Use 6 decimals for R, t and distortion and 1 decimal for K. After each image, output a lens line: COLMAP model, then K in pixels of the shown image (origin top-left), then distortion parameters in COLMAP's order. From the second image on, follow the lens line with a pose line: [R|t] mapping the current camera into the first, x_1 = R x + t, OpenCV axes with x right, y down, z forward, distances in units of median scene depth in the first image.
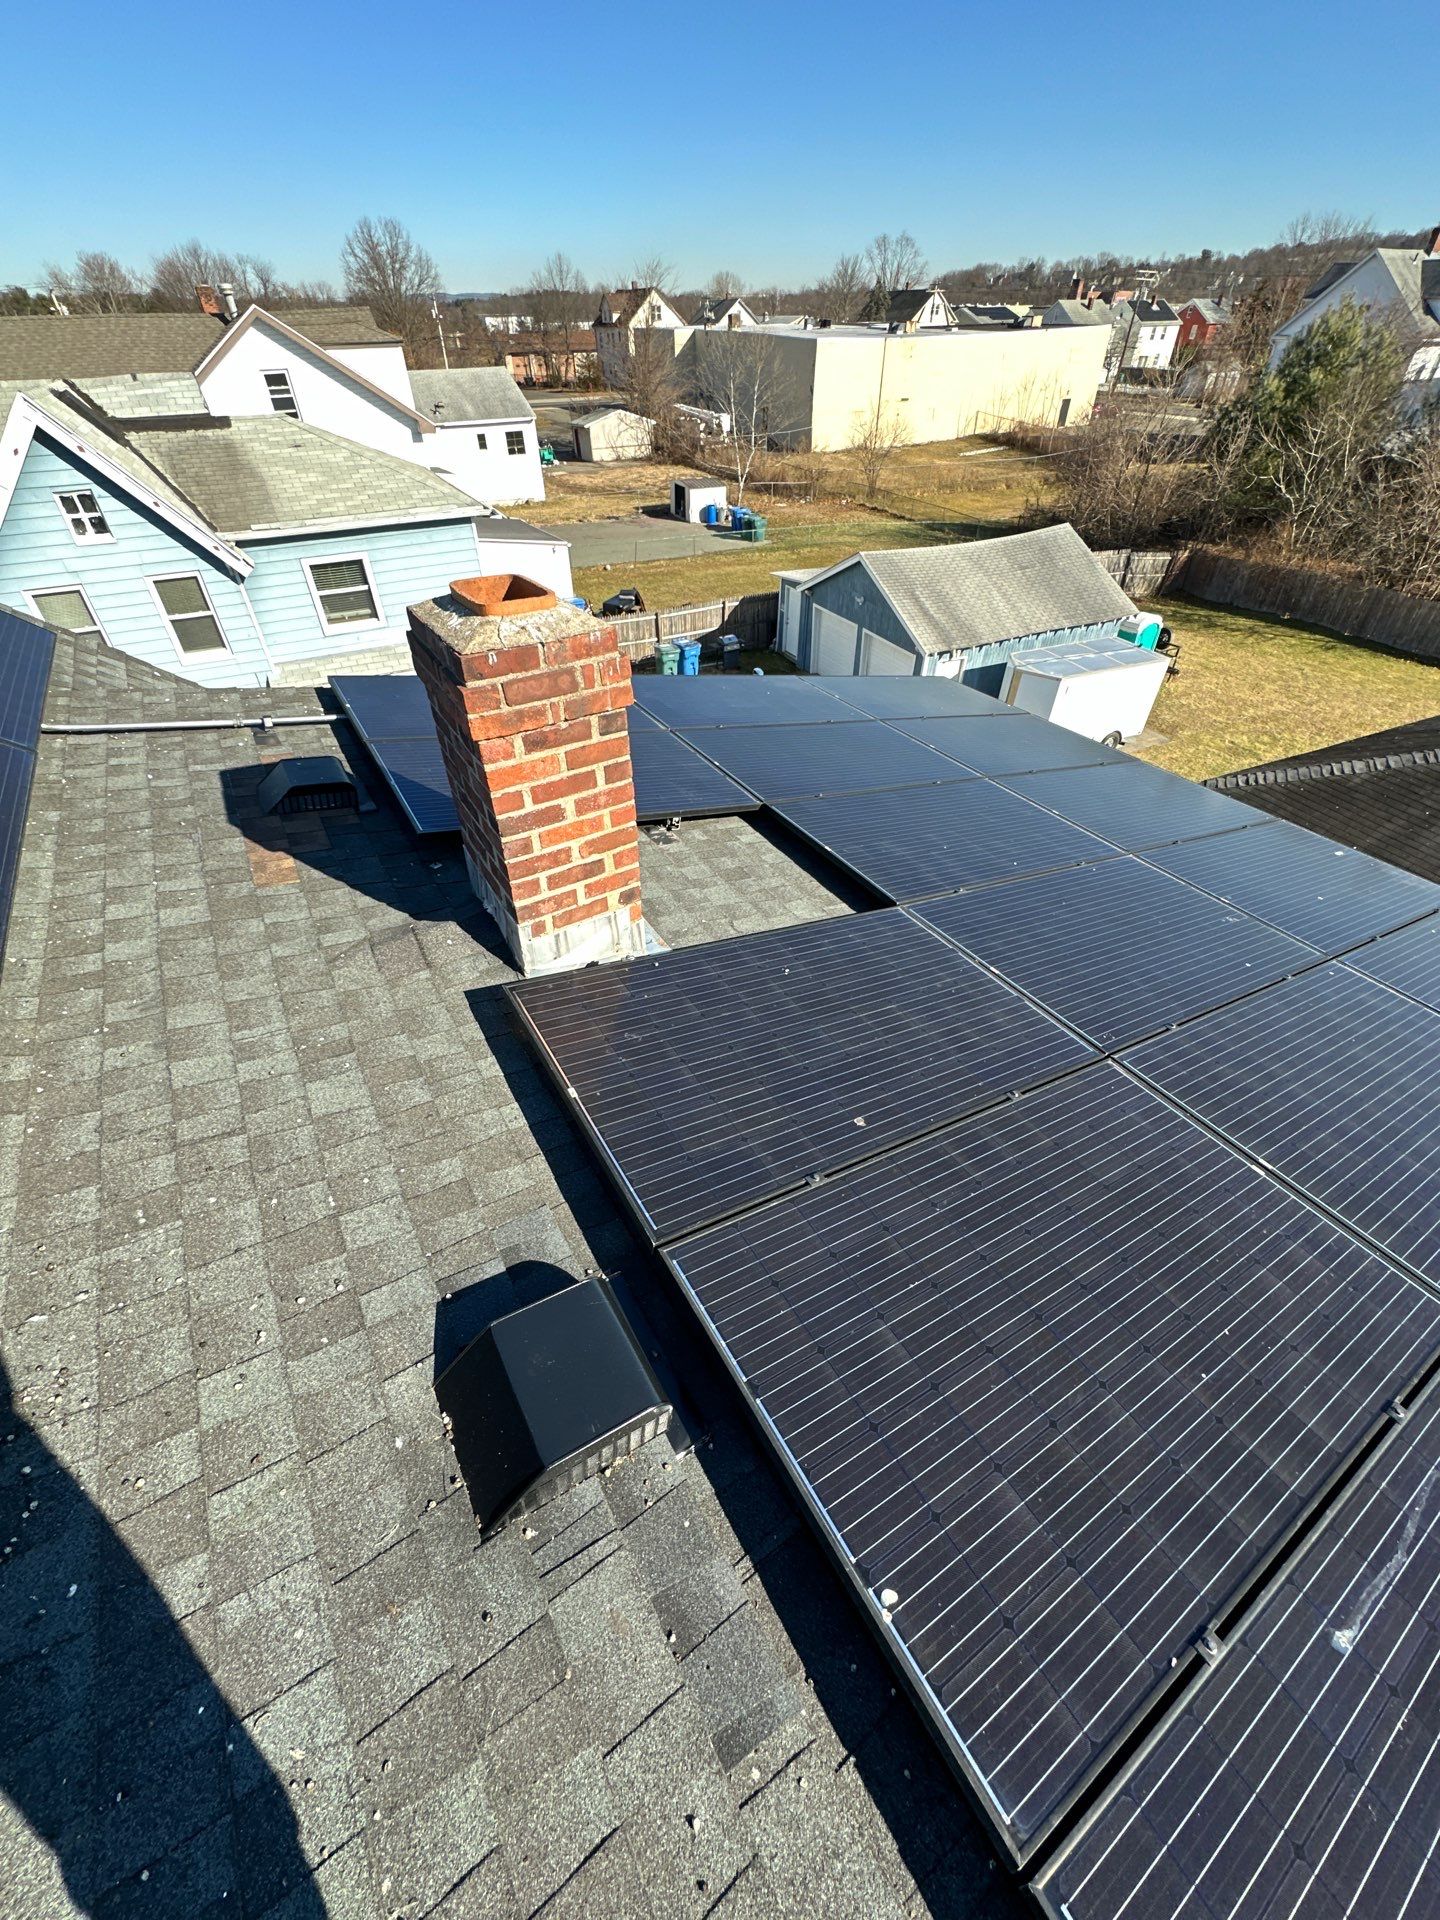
lens RADIAL K [[759.8, 0, 720.0], [0, 759.8, 960.0], [0, 0, 1]] dist [-0.002830, 0.000207]
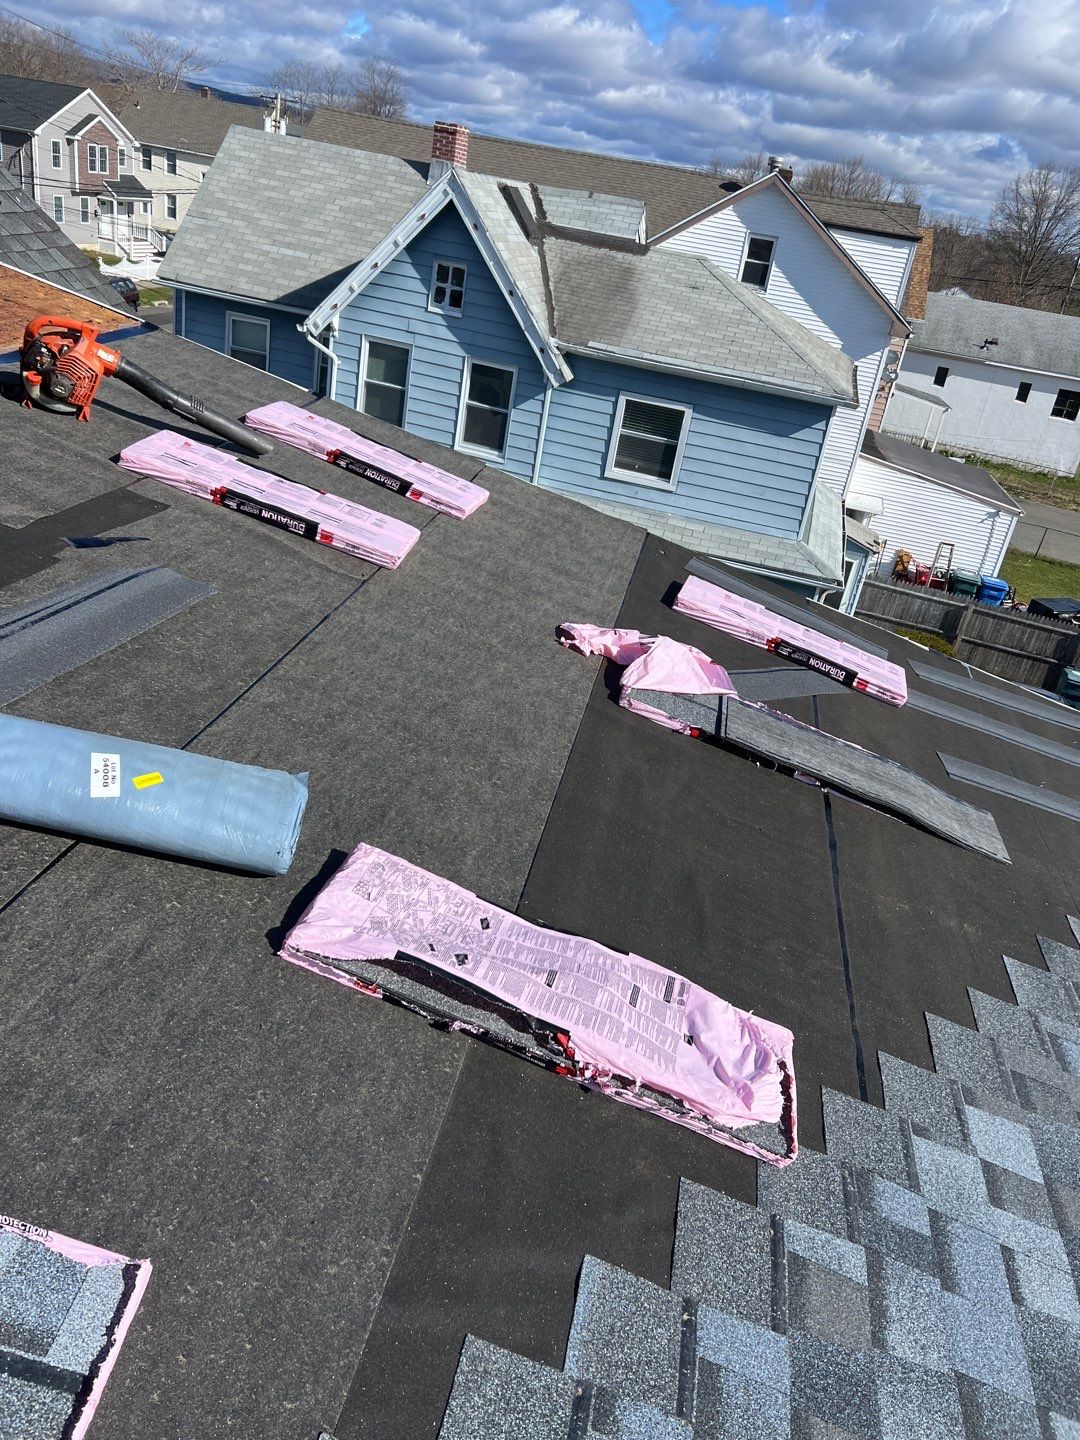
lens RADIAL K [[1069.7, 0, 540.0], [0, 1069.7, 720.0], [0, 0, 1]] dist [0.054859, -0.060051]
pose [[0.732369, 0.412906, -0.541428, 0.102642], [-0.554984, 0.822670, -0.123317, -0.013594], [0.394498, 0.390797, 0.831654, 0.057765]]
